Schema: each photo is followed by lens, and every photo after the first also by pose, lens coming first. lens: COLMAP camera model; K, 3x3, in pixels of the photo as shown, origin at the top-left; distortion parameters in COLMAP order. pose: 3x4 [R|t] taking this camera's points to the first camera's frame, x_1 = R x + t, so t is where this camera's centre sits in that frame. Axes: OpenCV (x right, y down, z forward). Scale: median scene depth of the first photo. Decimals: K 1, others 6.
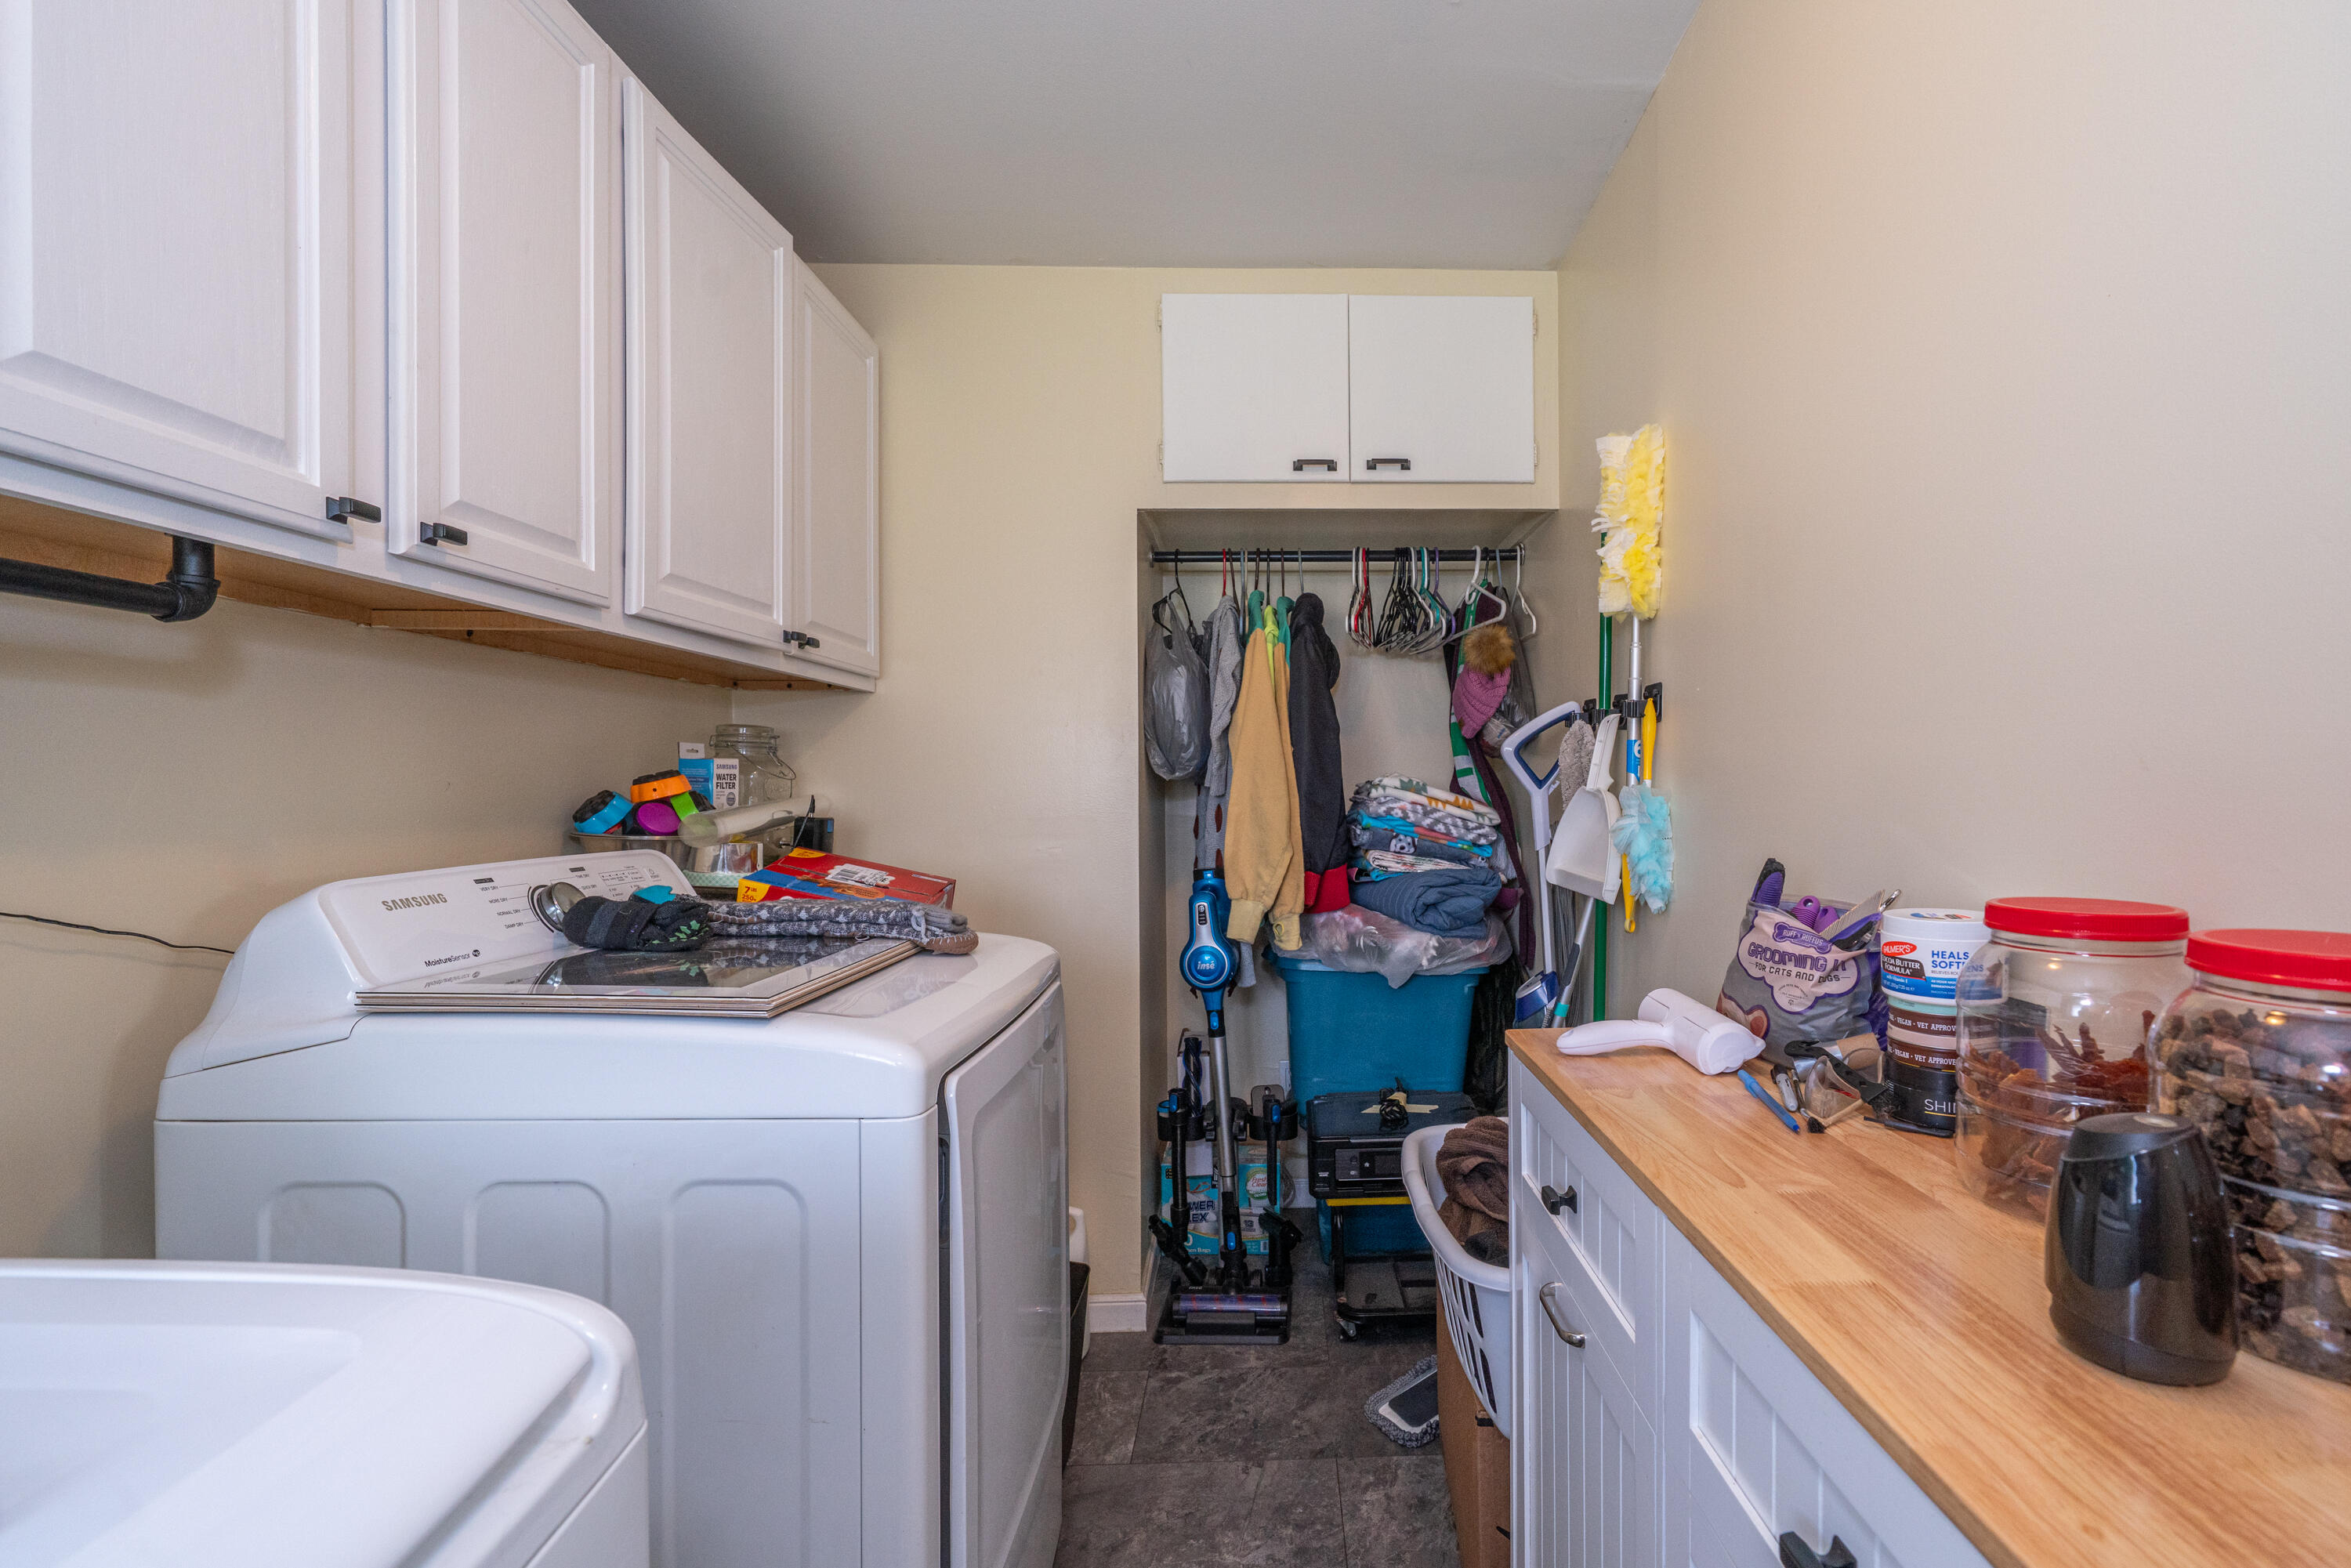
lens RADIAL K [[993.8, 0, 1188.7], [0, 993.8, 799.4], [0, 0, 1]] dist [-0.001536, 0.000557]
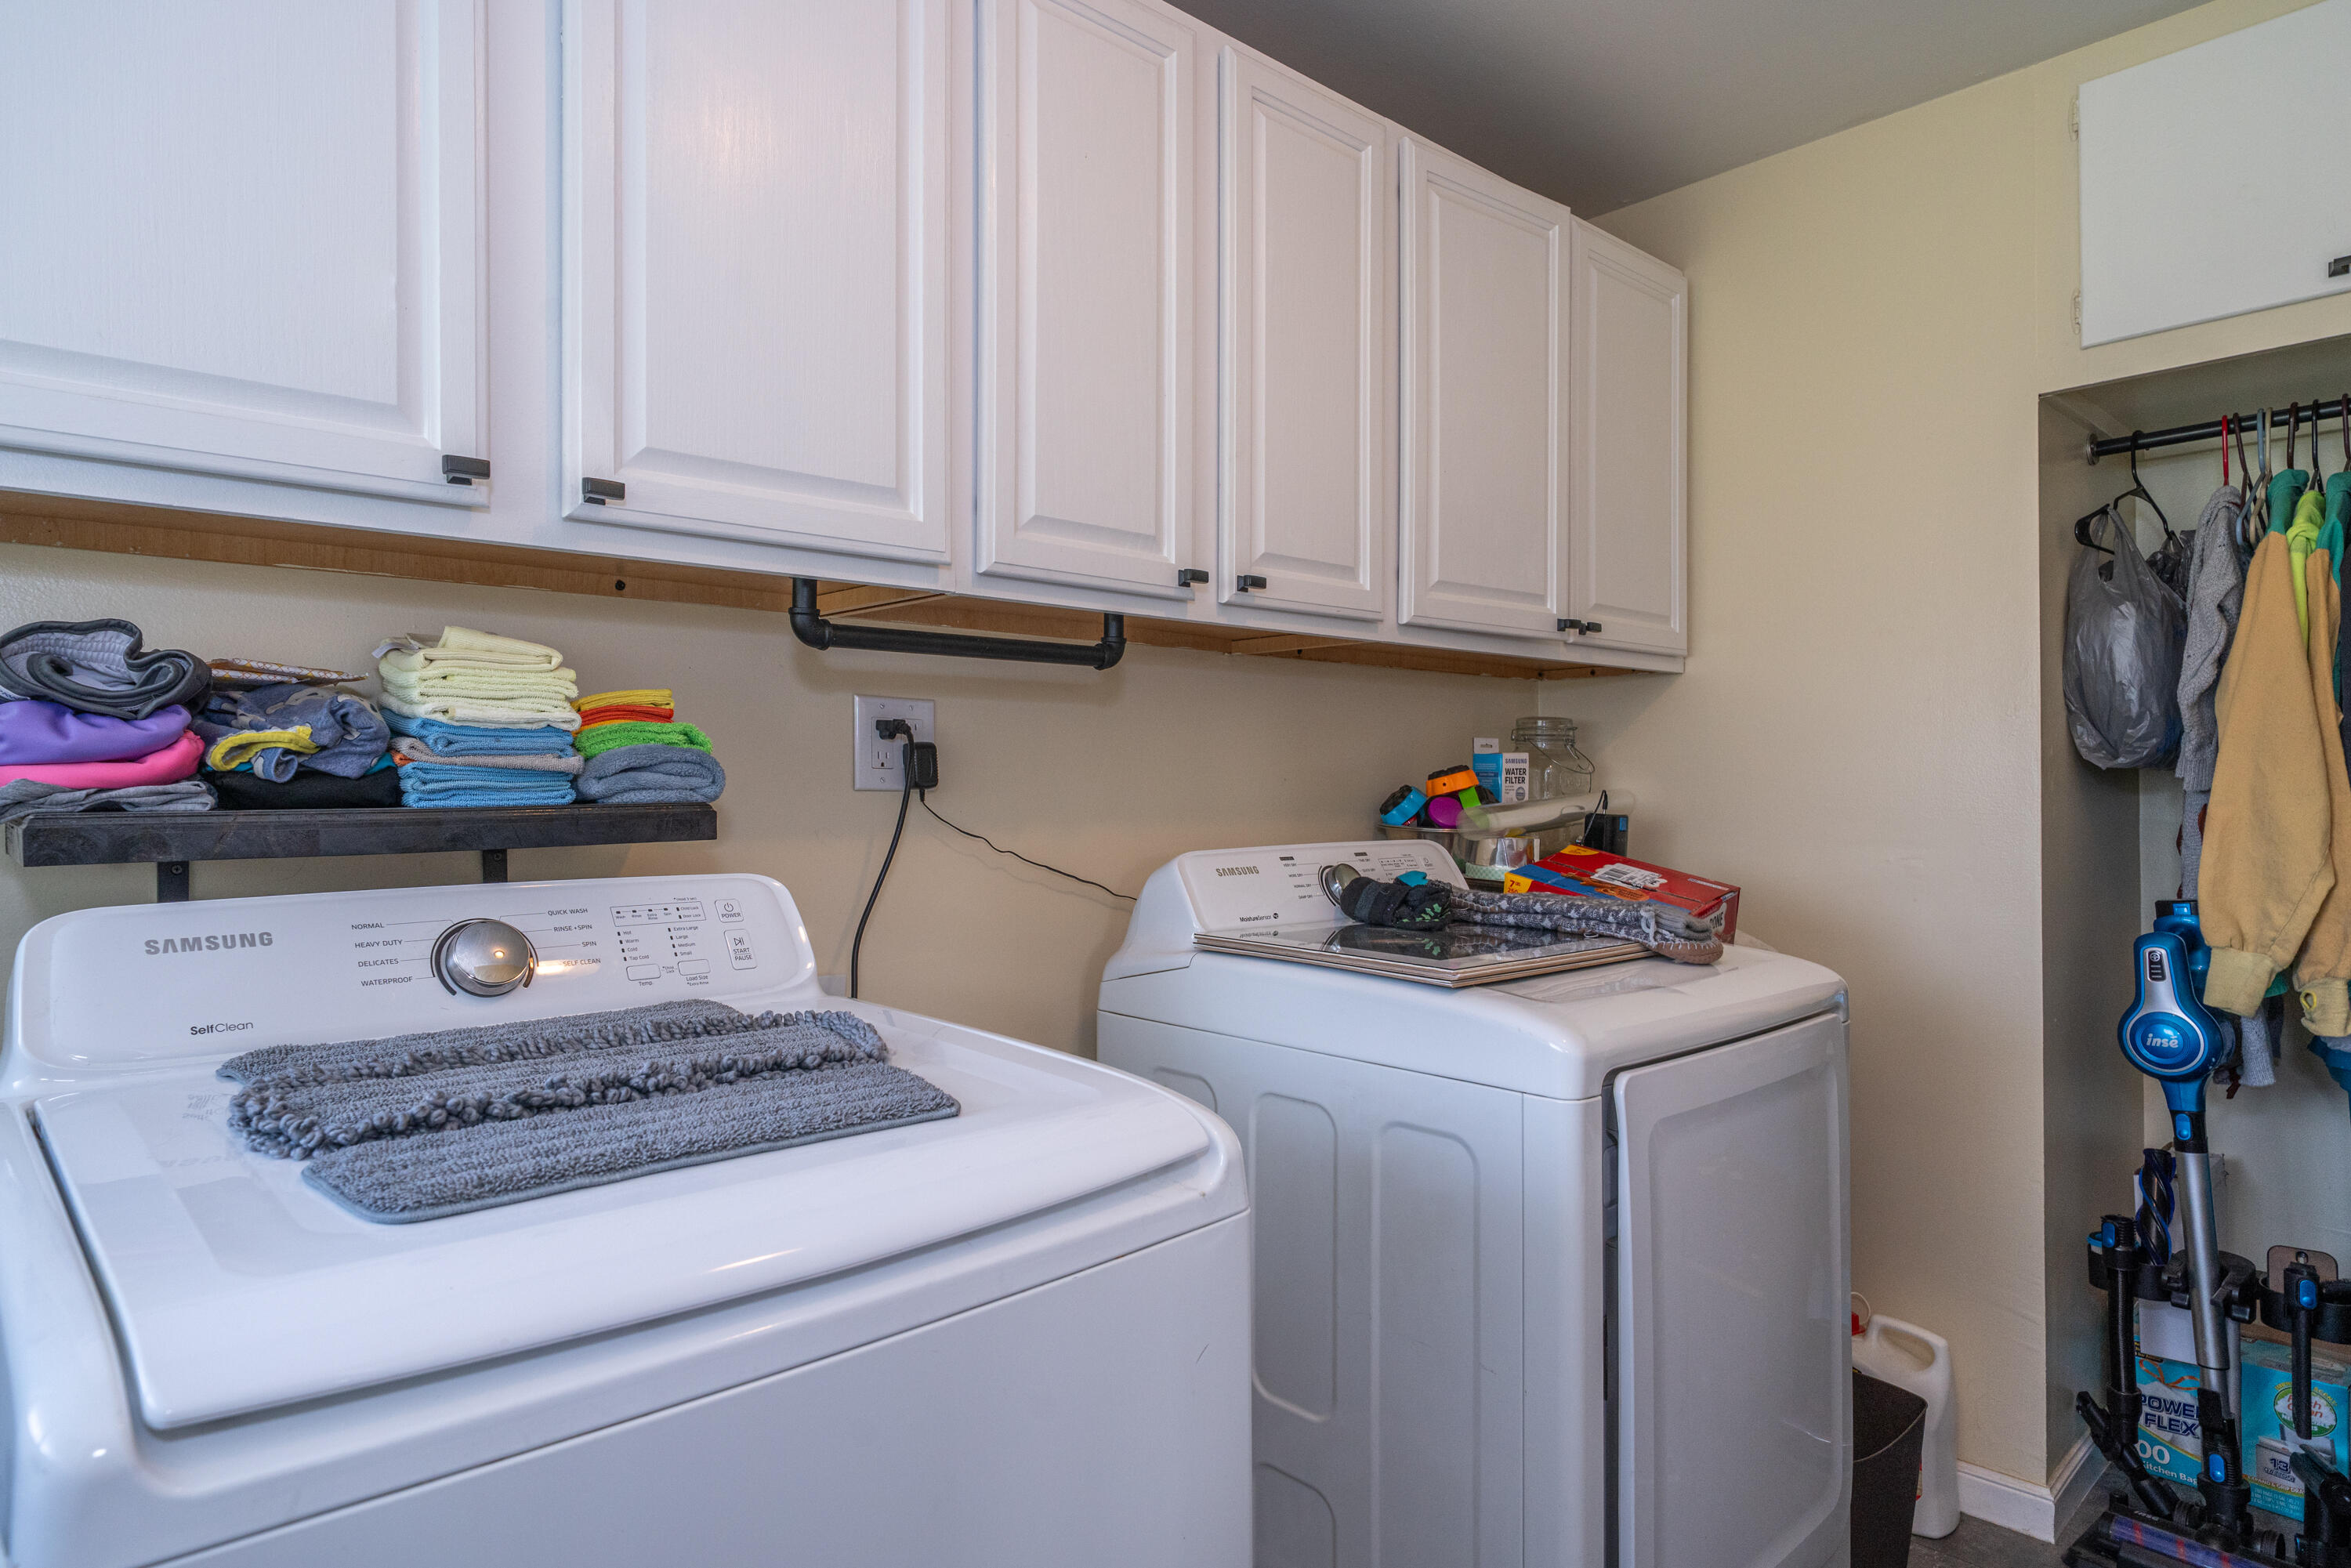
lens RADIAL K [[1369.3, 0, 1171.2], [0, 1369.3, 776.8], [0, 0, 1]] dist [0.014599, 0.001231]
pose [[0.665495, -0.009693, -0.746339, 0.326062], [-0.006170, 0.999810, -0.018487, 0.010106], [0.746377, 0.016908, 0.665309, -0.160775]]
